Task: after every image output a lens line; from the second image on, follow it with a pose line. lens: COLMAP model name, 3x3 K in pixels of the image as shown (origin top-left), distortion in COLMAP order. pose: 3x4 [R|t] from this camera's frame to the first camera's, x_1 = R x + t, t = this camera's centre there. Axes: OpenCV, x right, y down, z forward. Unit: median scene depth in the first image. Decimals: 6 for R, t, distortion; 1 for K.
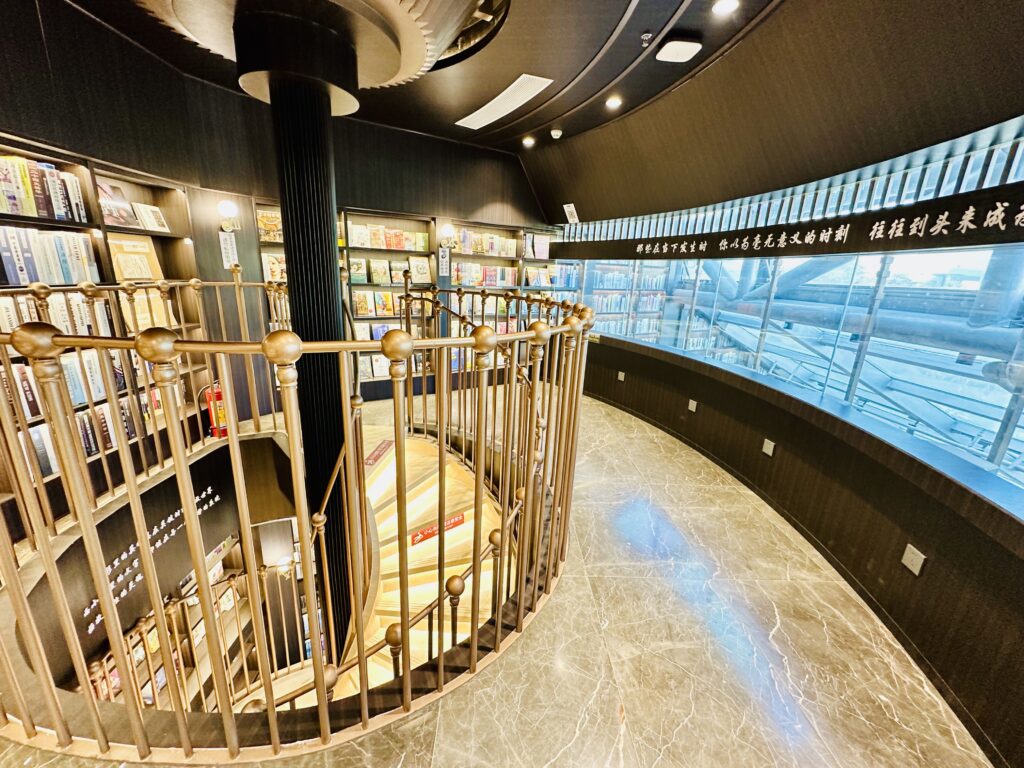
lens RADIAL K [[412.1, 0, 511.8], [0, 412.1, 383.4], [0, 0, 1]] dist [0.000354, 0.000732]
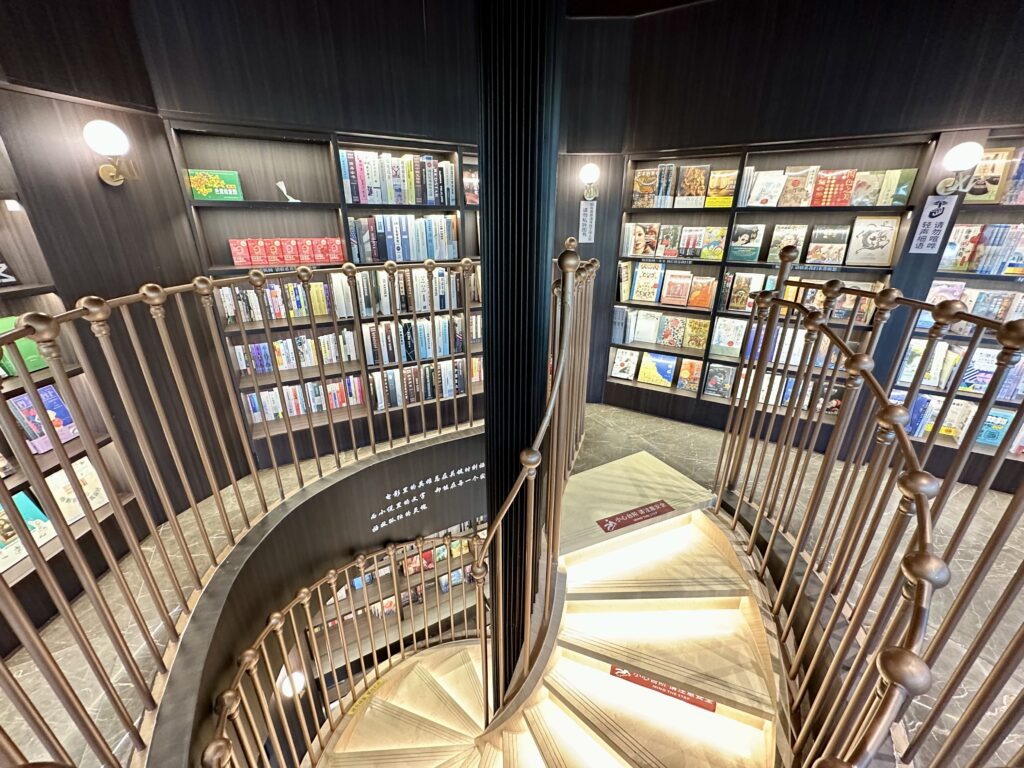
lens RADIAL K [[412.1, 0, 511.7], [0, 412.1, 382.8], [0, 0, 1]] dist [0.000354, 0.000732]
pose [[0.465455, 0.289762, -0.836295, 0.126093], [-0.218599, 0.953253, 0.208621, -0.189016], [0.857652, 0.085710, 0.507038, 0.585889]]
